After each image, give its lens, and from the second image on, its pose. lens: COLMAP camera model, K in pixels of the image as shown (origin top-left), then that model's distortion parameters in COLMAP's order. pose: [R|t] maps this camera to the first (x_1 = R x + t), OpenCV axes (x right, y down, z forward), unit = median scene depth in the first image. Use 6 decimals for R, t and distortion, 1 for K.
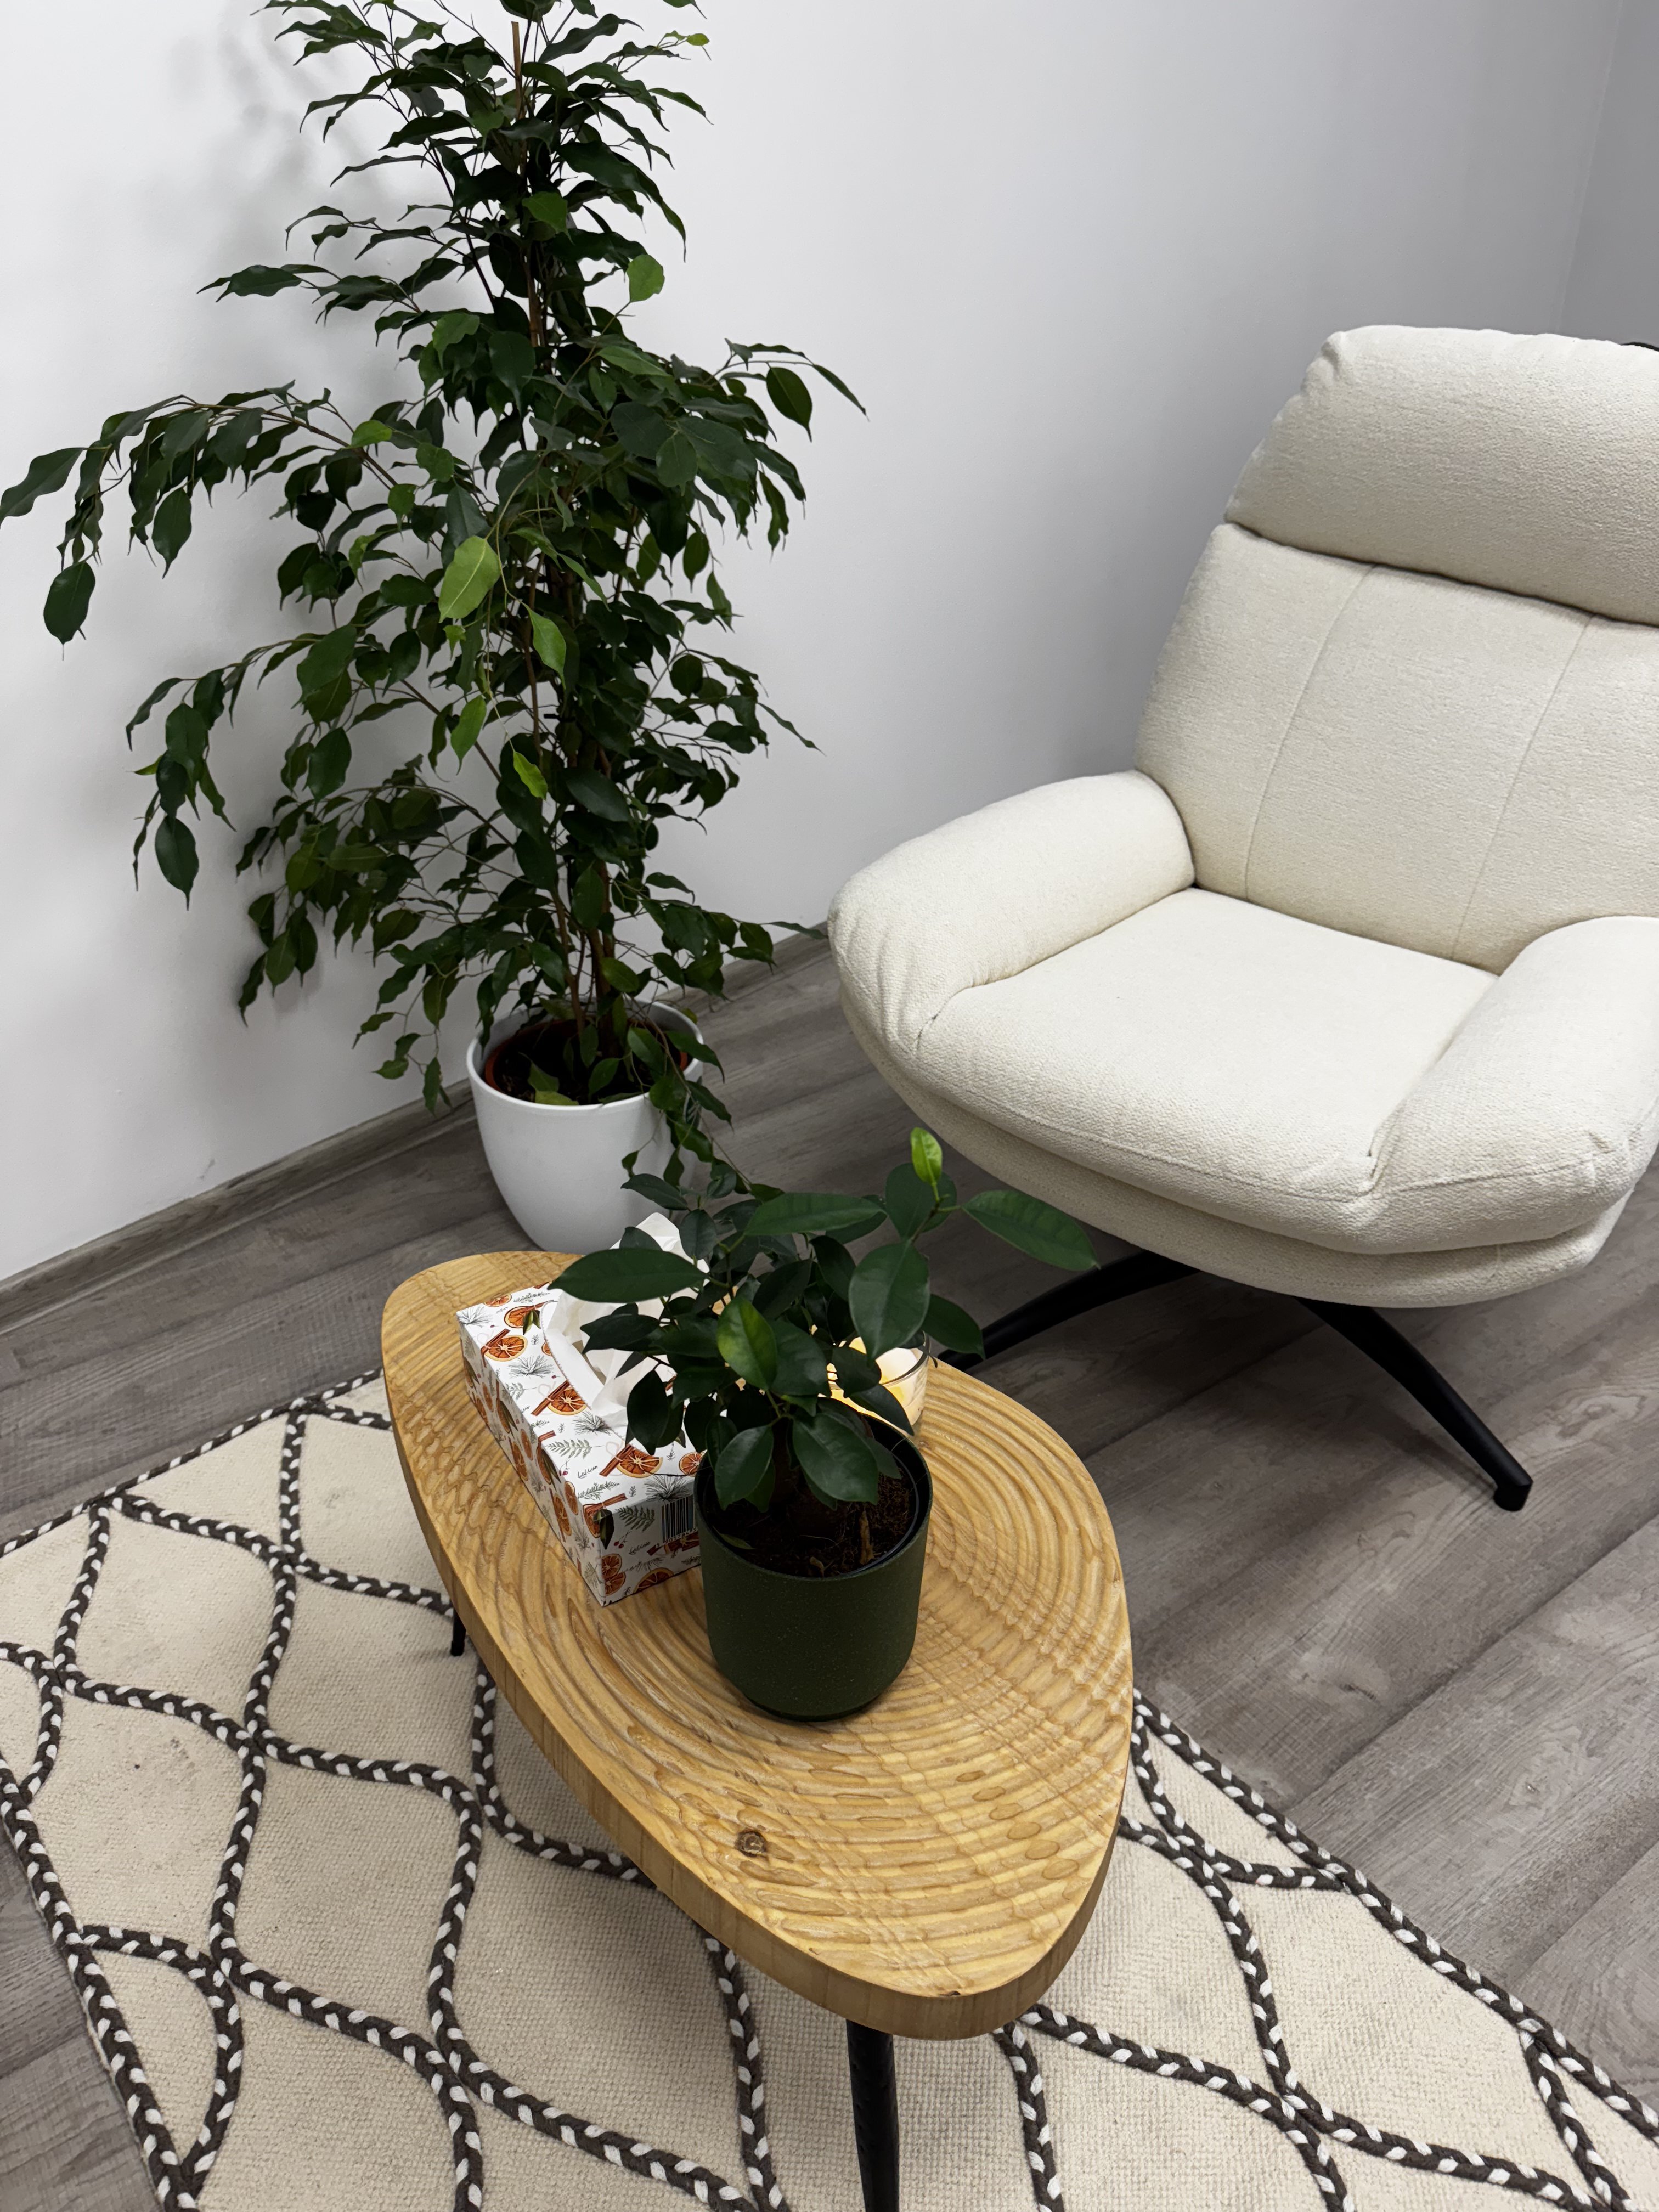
lens RADIAL K [[1569.8, 0, 826.9], [0, 1569.8, 1128.3], [0, 0, 1]] dist [0.025956, -0.019535]
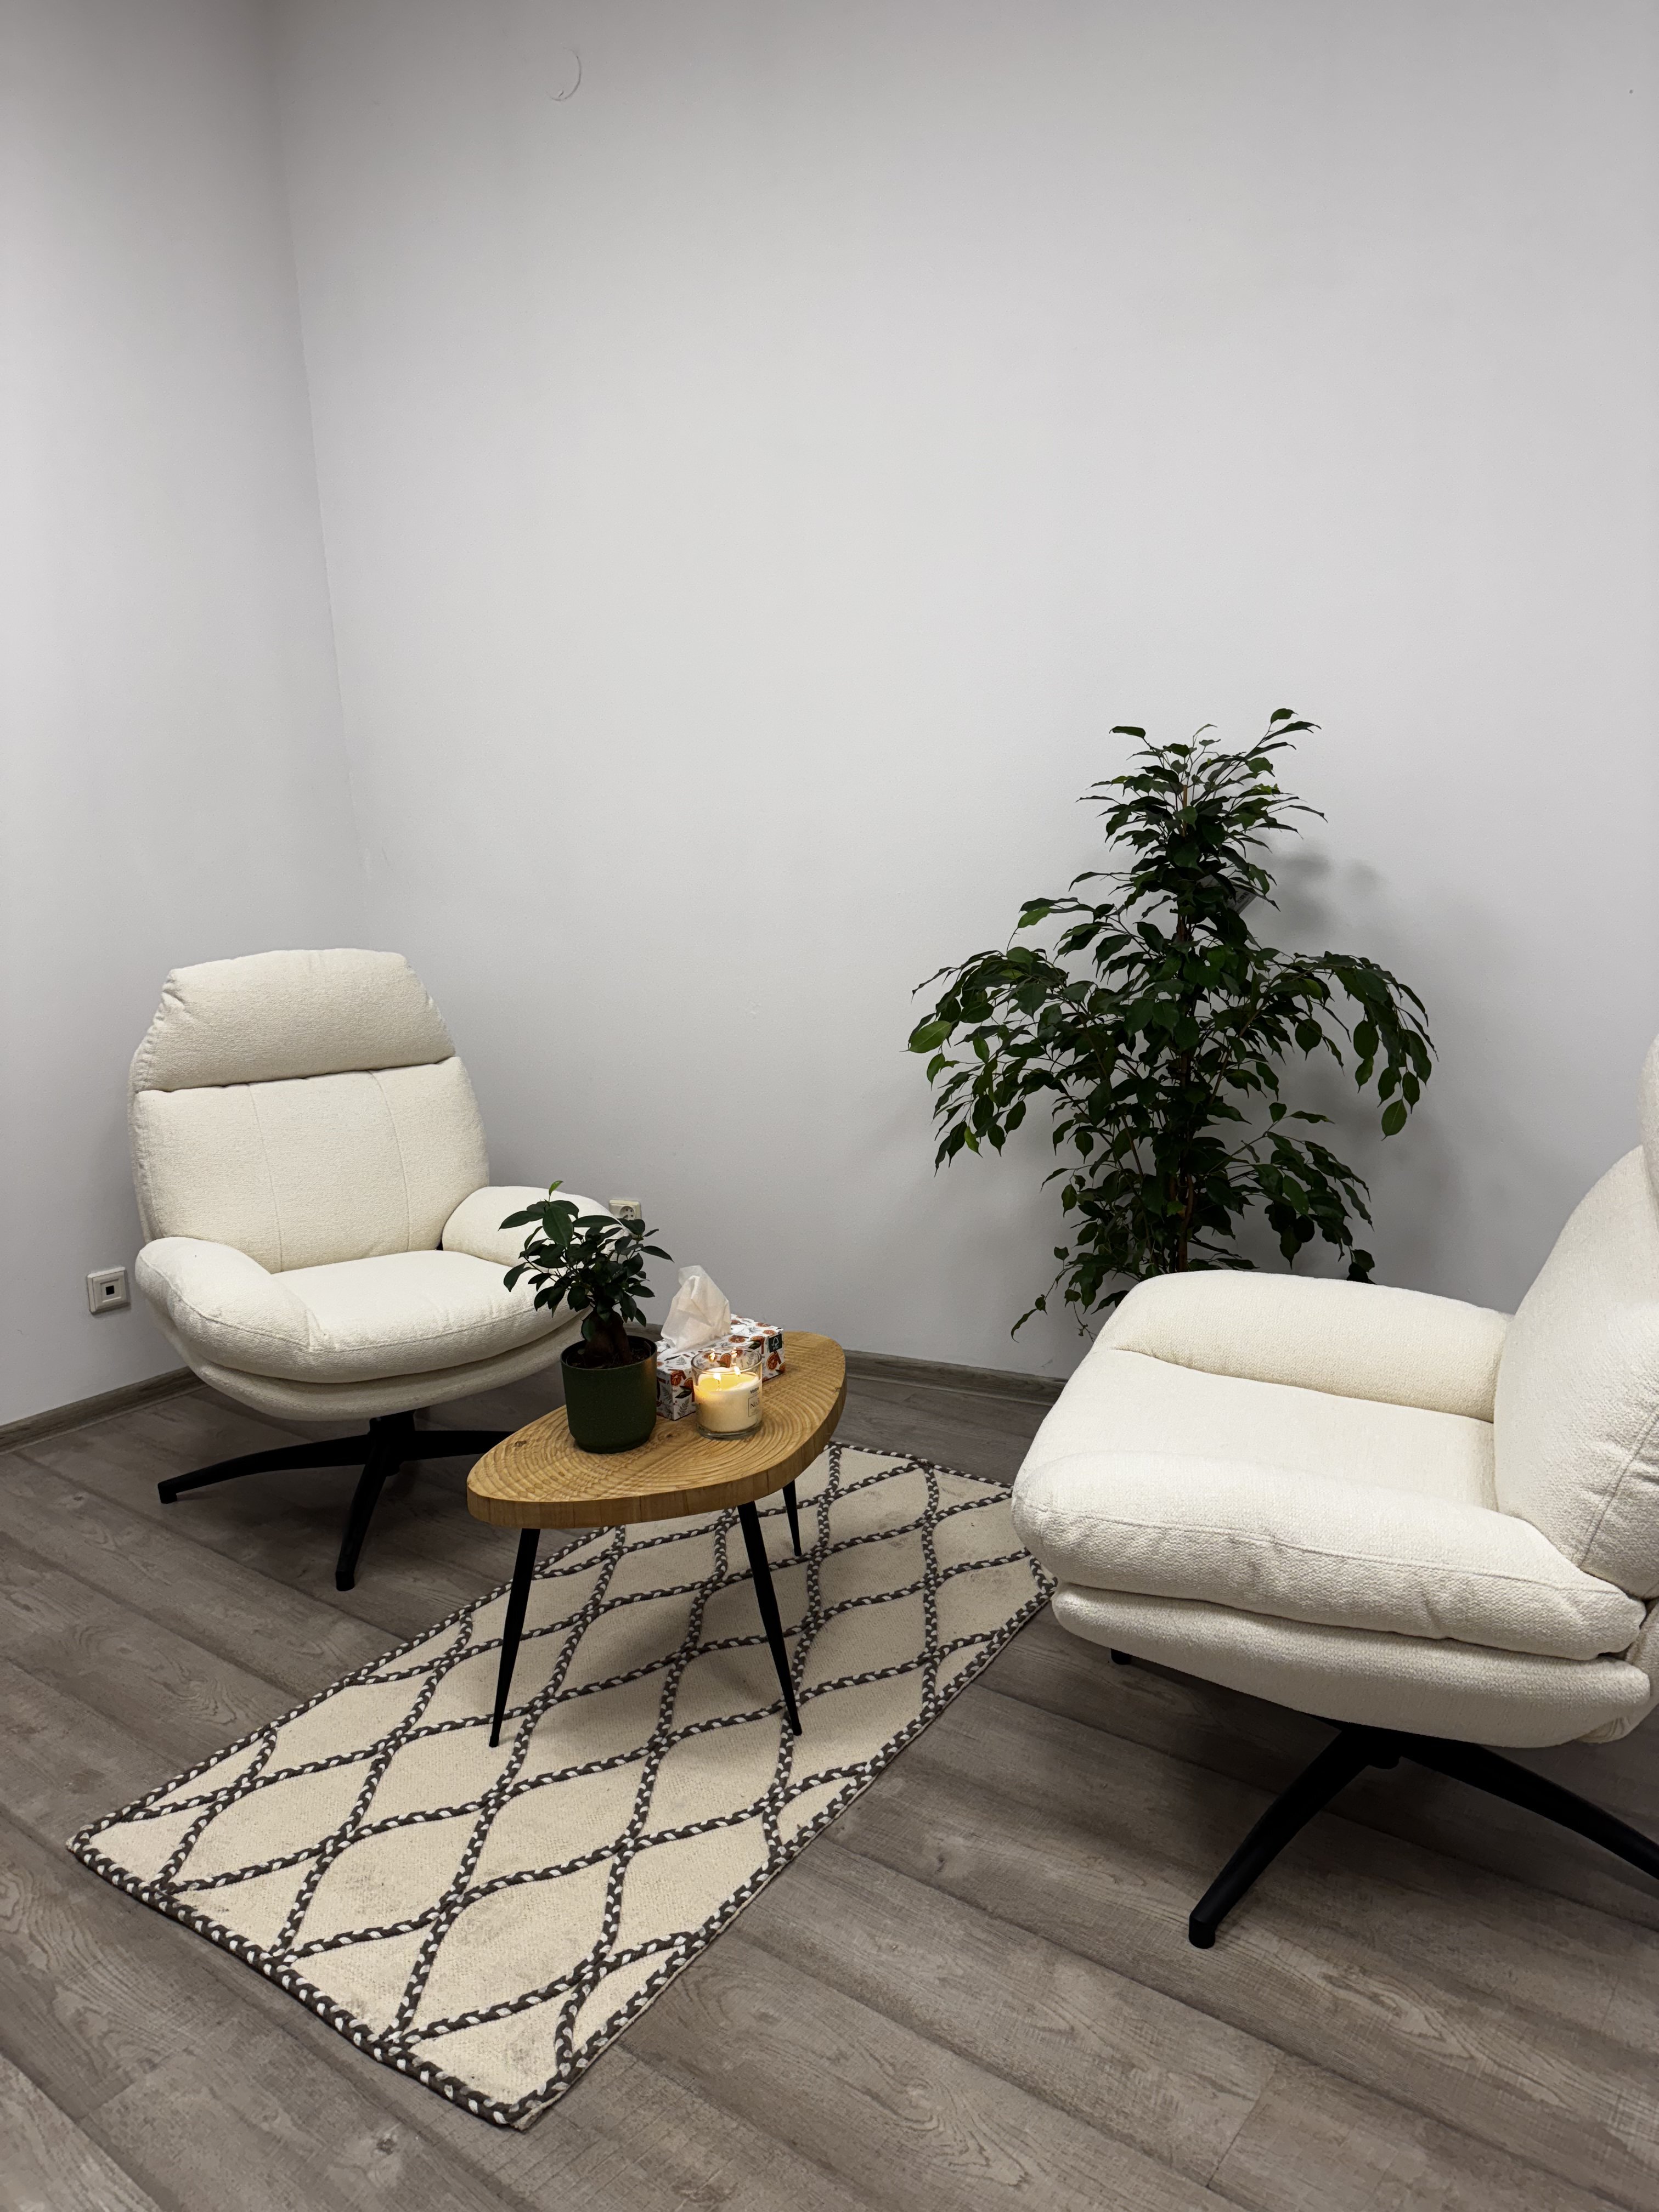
lens RADIAL K [[1579.9, 0, 829.9], [0, 1579.9, 1097.7], [0, 0, 1]] dist [0.027537, -0.007837]
pose [[0.284058, 0.182196, -0.941337, 1.445558], [-0.452886, 0.890851, 0.035761, -0.239461], [0.845107, 0.416160, 0.335567, 0.164033]]
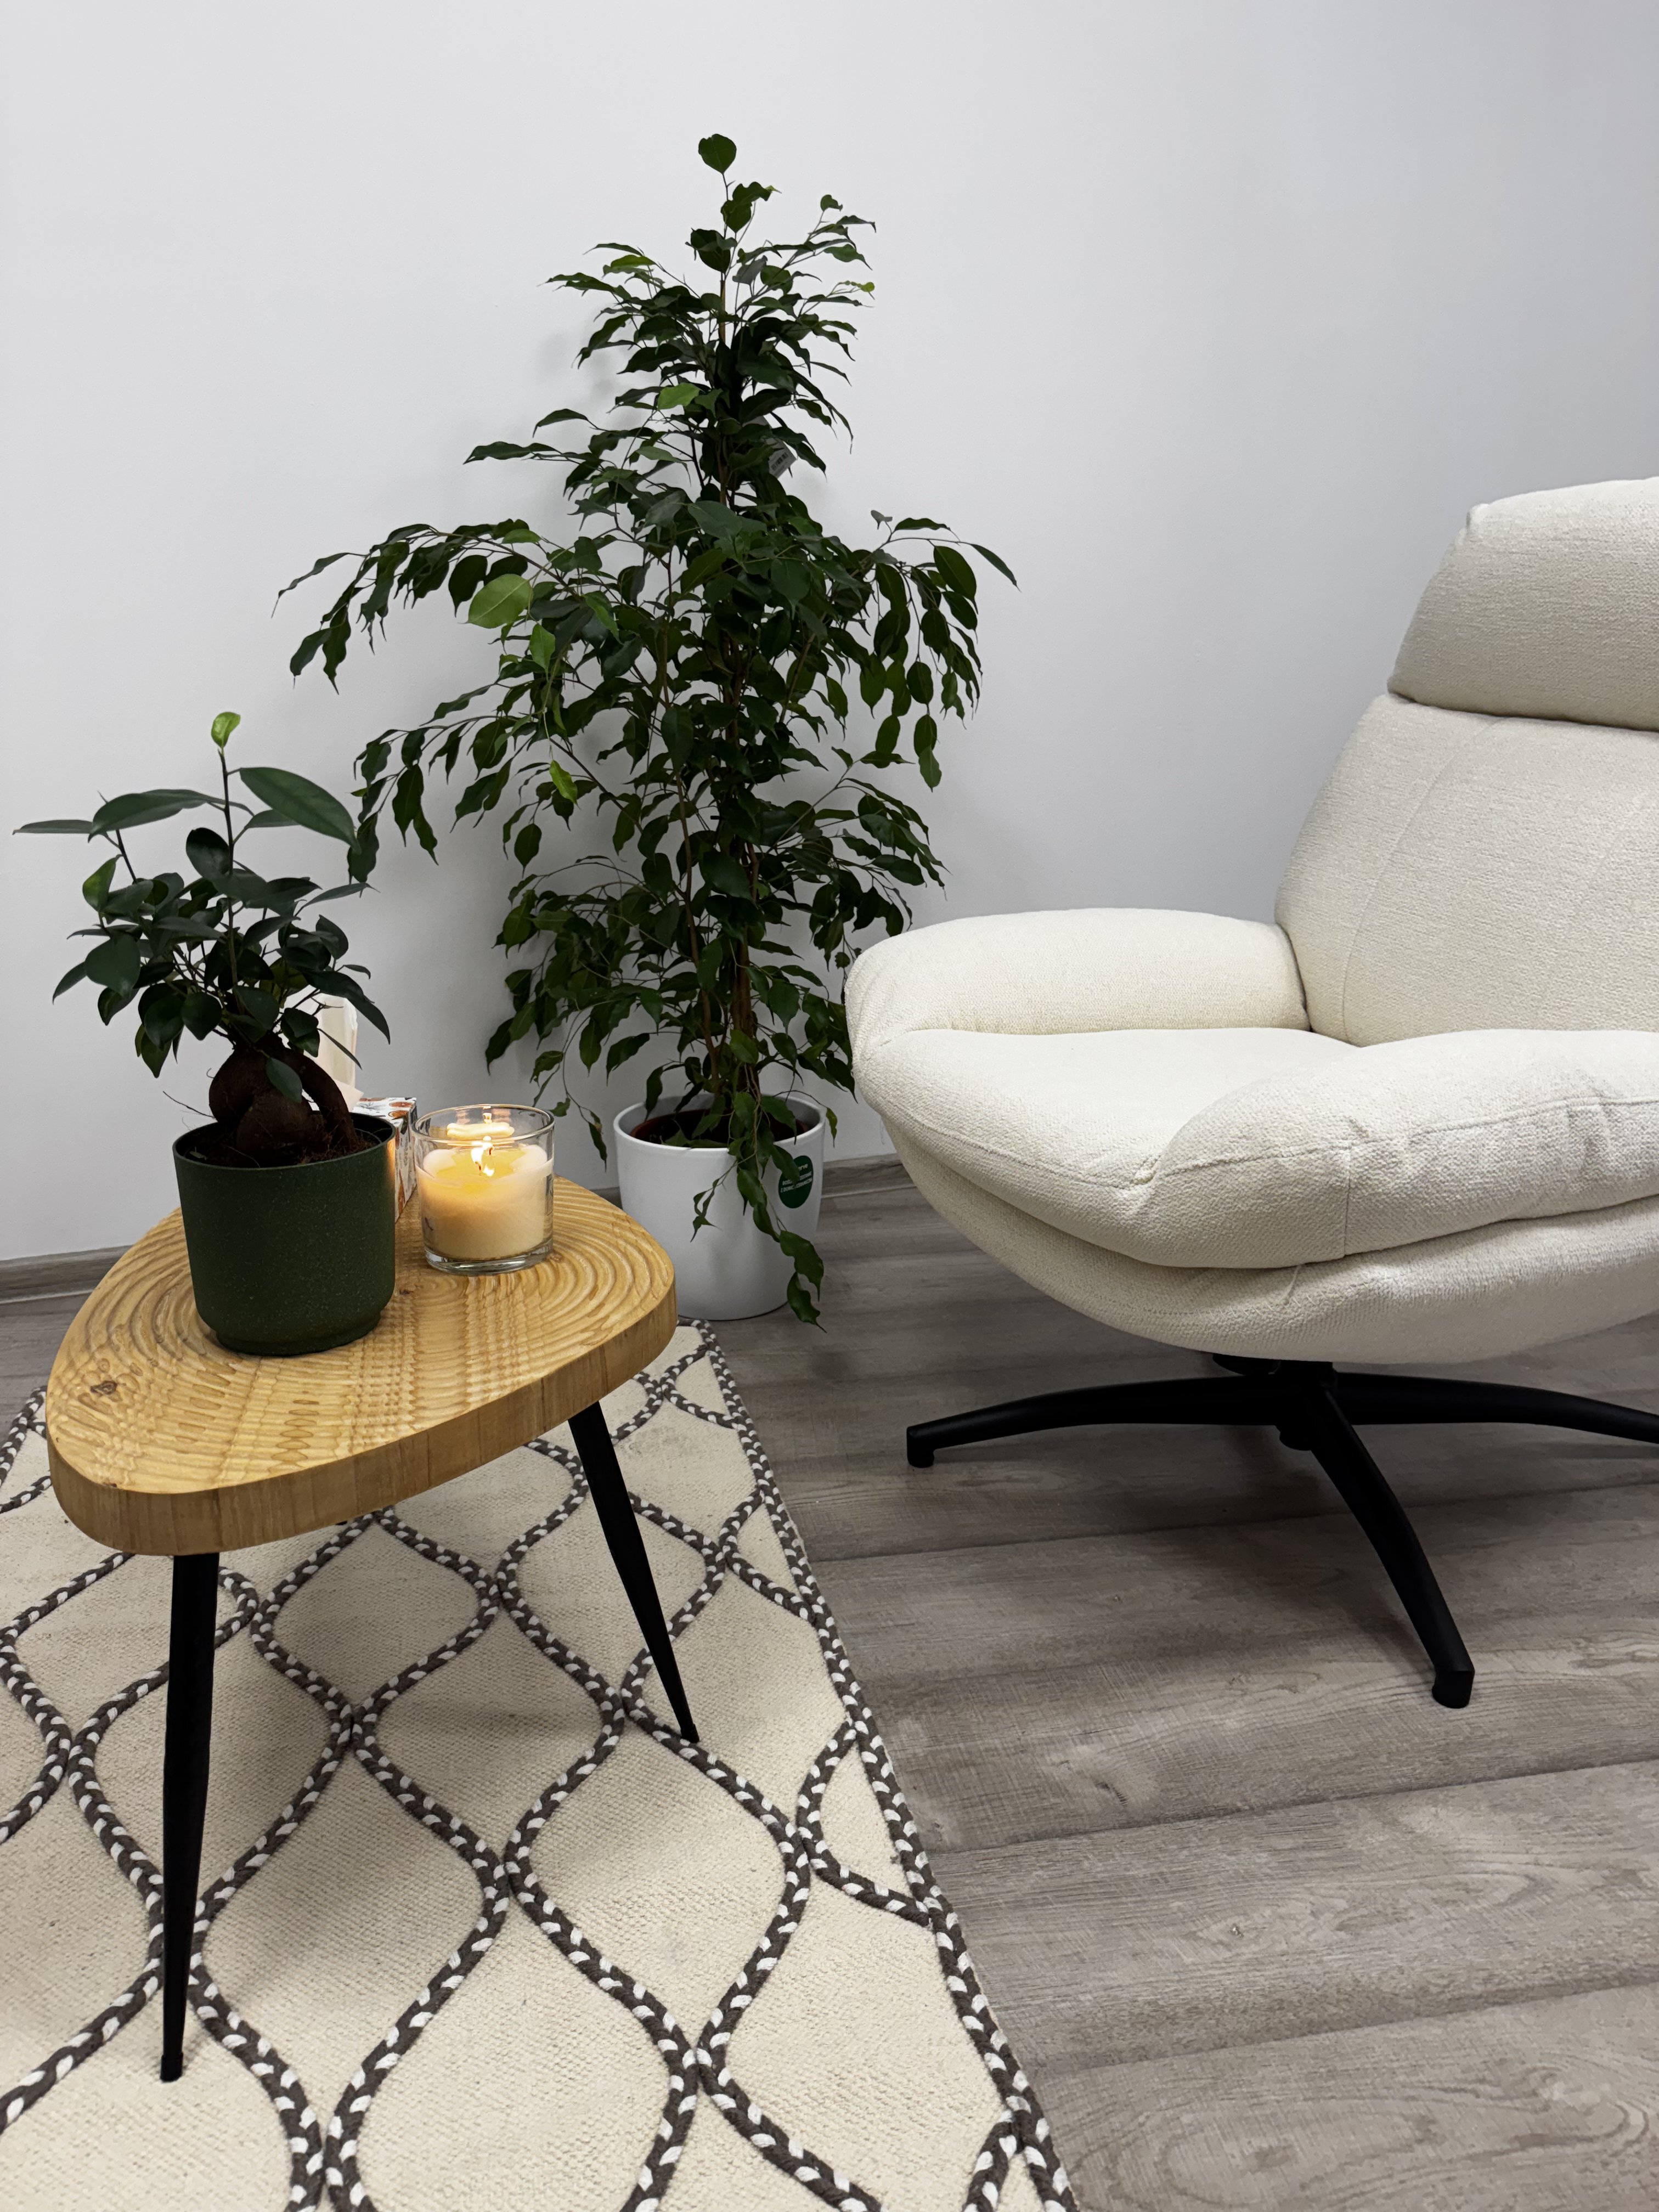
lens RADIAL K [[1558.4, 0, 832.3], [0, 1558.4, 1118.5], [0, 0, 1]] dist [0.017793, -0.007064]
pose [[0.896304, 0.116421, -0.427885, 0.502824], [-0.228255, 0.948399, -0.220088, 0.223628], [0.380183, 0.294933, 0.876627, 0.086329]]
